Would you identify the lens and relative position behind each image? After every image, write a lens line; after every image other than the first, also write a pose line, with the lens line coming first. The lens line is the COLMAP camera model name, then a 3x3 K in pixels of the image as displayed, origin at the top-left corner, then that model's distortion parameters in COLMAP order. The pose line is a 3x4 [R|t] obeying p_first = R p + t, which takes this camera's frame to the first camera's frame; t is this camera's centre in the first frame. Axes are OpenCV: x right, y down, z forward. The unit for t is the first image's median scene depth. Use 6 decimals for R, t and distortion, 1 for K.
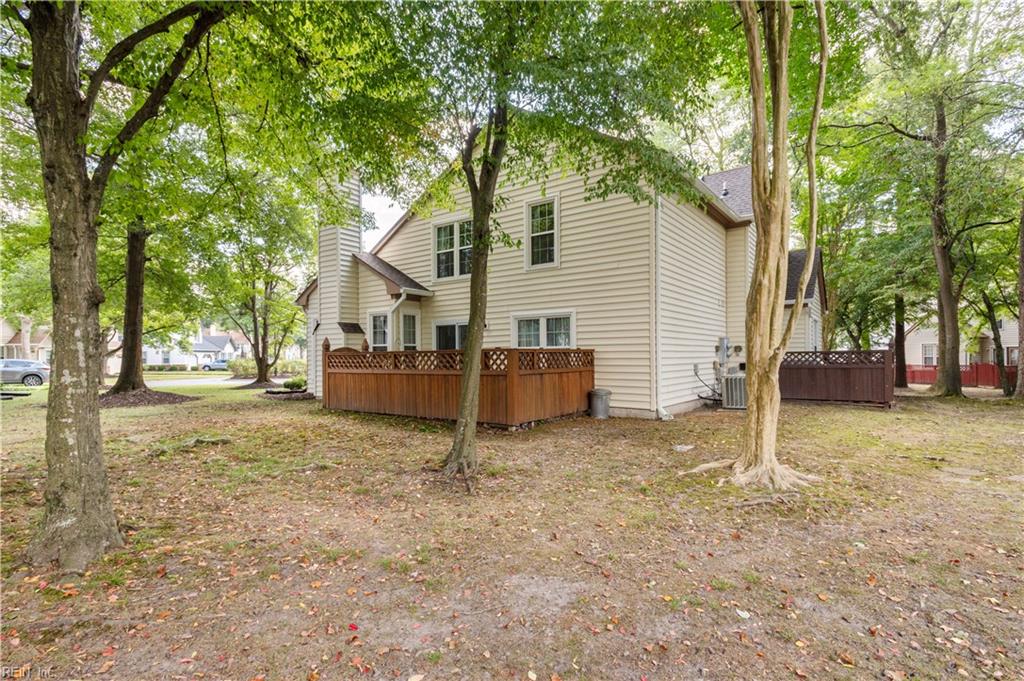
lens RADIAL K [[499.0, 0, 512.0], [0, 499.0, 340.5], [0, 0, 1]] dist [-0.000123, -0.000118]
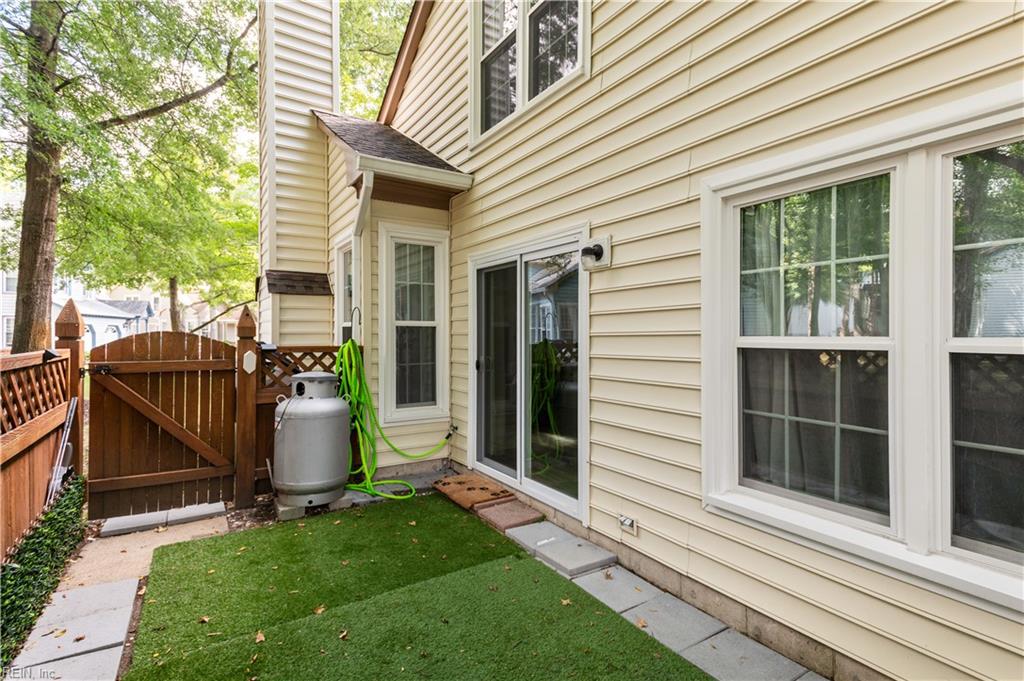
lens RADIAL K [[499.0, 0, 512.0], [0, 499.0, 340.5], [0, 0, 1]] dist [-0.000123, -0.000118]
pose [[0.931388, 0.014231, -0.363751, -0.000133], [0.002862, 0.998918, 0.046411, 0.004283], [0.364018, -0.044268, 0.930339, 0.674495]]
